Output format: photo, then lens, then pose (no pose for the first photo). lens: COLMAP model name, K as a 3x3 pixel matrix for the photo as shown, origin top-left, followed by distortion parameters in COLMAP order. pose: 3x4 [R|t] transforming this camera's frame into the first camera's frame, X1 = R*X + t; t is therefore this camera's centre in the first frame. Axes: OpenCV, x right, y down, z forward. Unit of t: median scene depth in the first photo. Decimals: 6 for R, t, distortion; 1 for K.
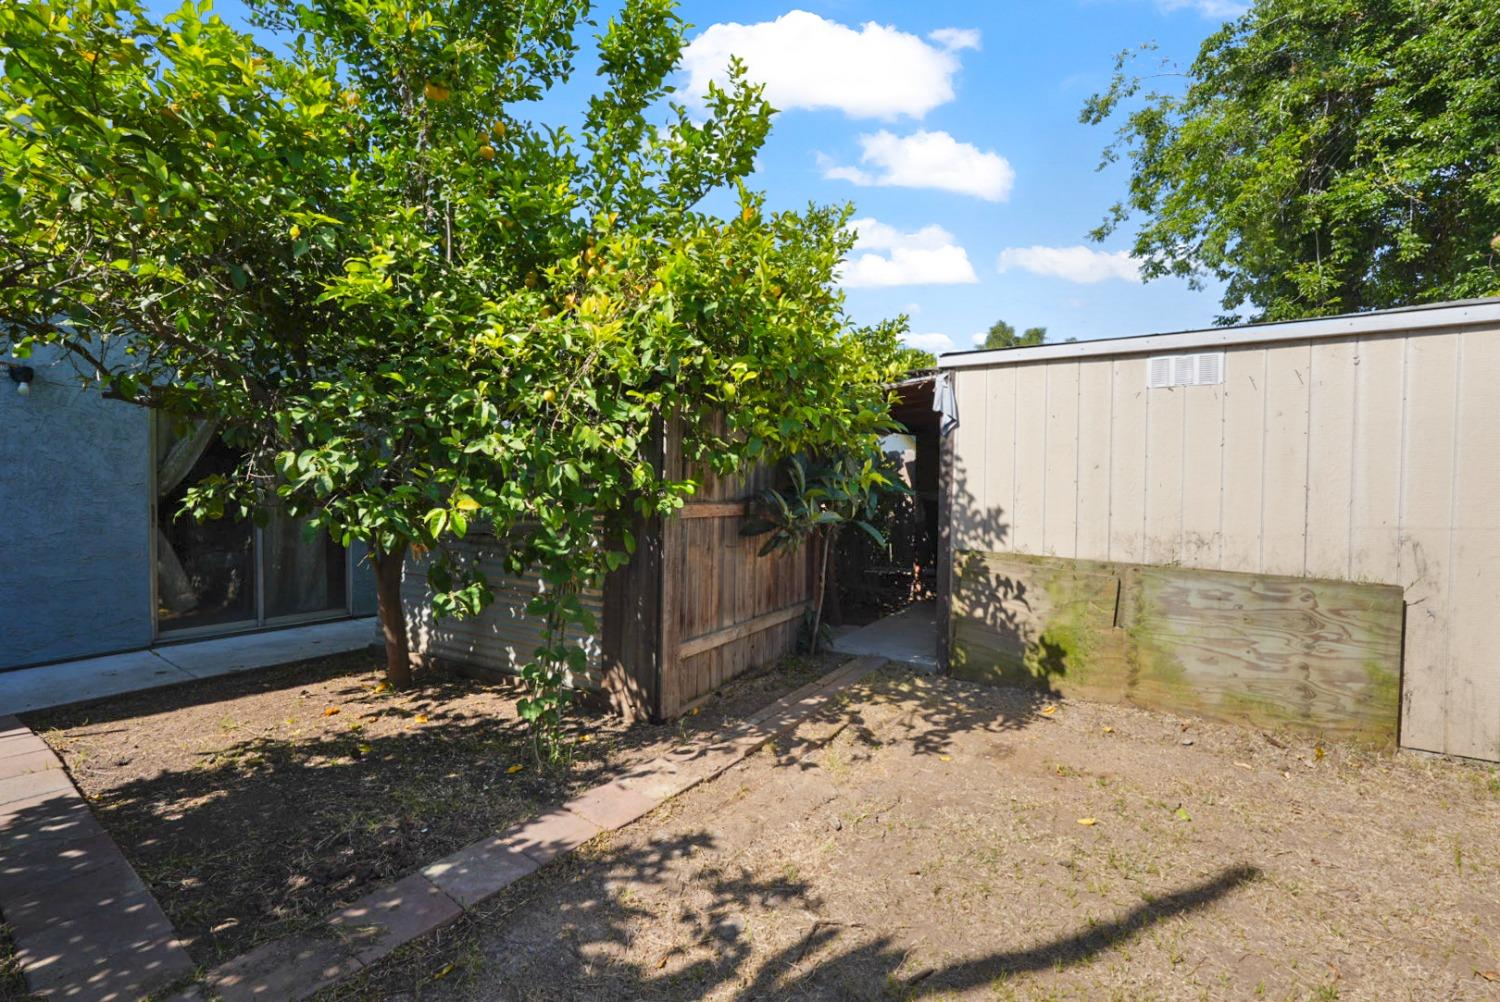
lens RADIAL K [[661.0, 0, 745.9], [0, 661.0, 497.7], [0, 0, 1]] dist [-0.000305, 0.007771]
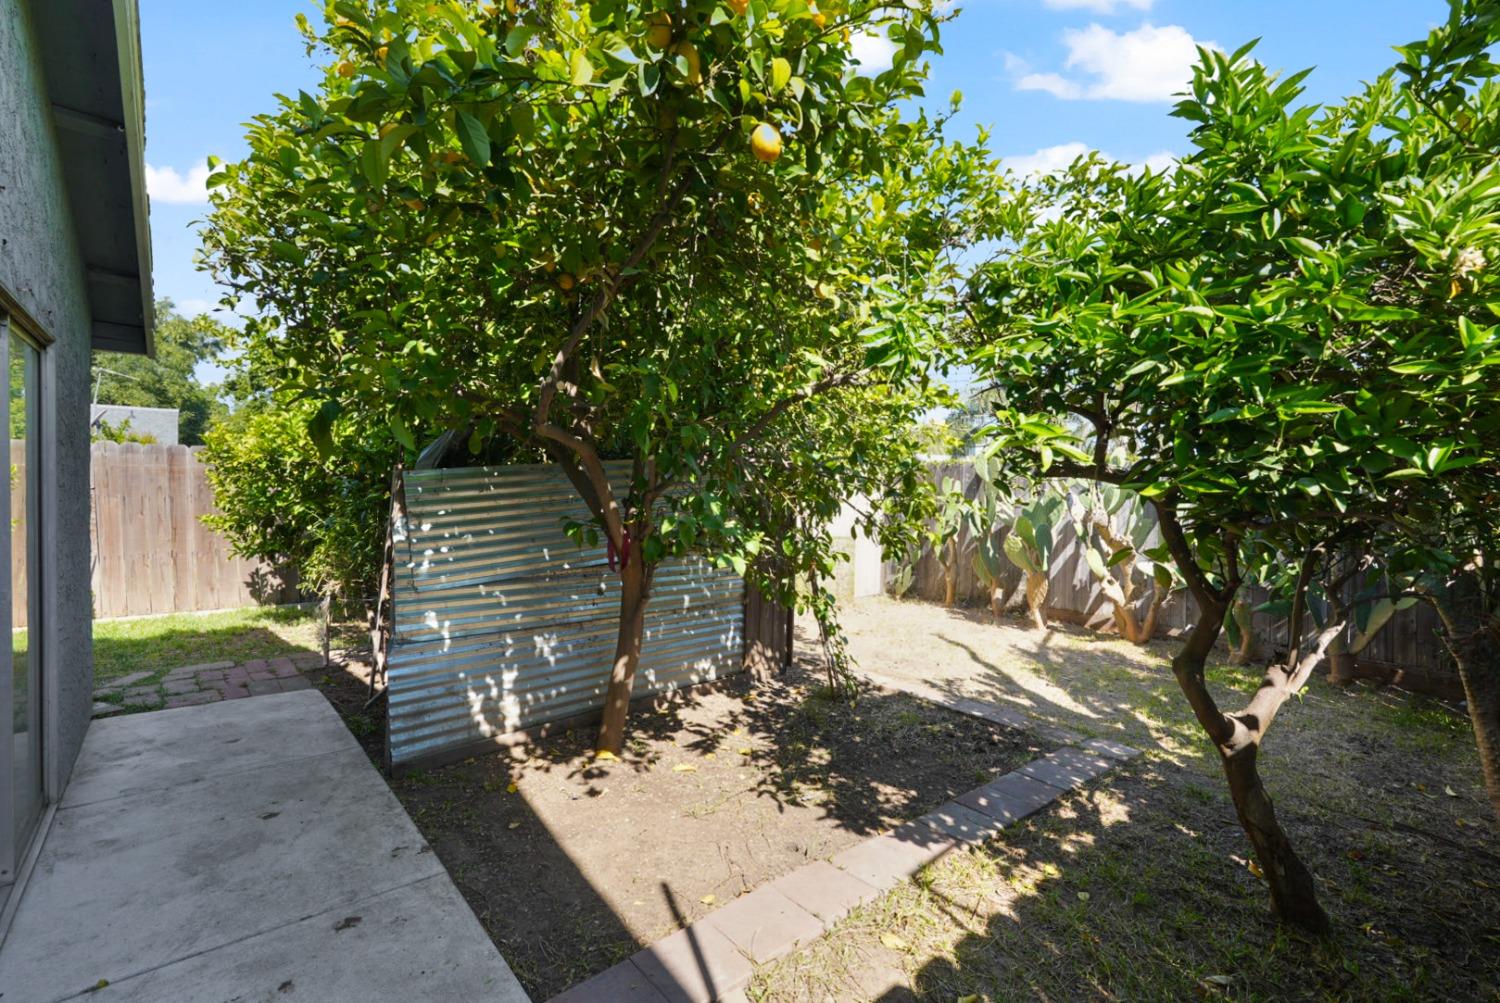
lens RADIAL K [[661.0, 0, 745.9], [0, 661.0, 498.2], [0, 0, 1]] dist [-0.000305, 0.007771]
pose [[0.244742, -0.018954, 0.969403, -1.500598], [-0.002646, 0.999792, 0.020216, -0.063879], [-0.969585, -0.007513, 0.244641, 0.715641]]
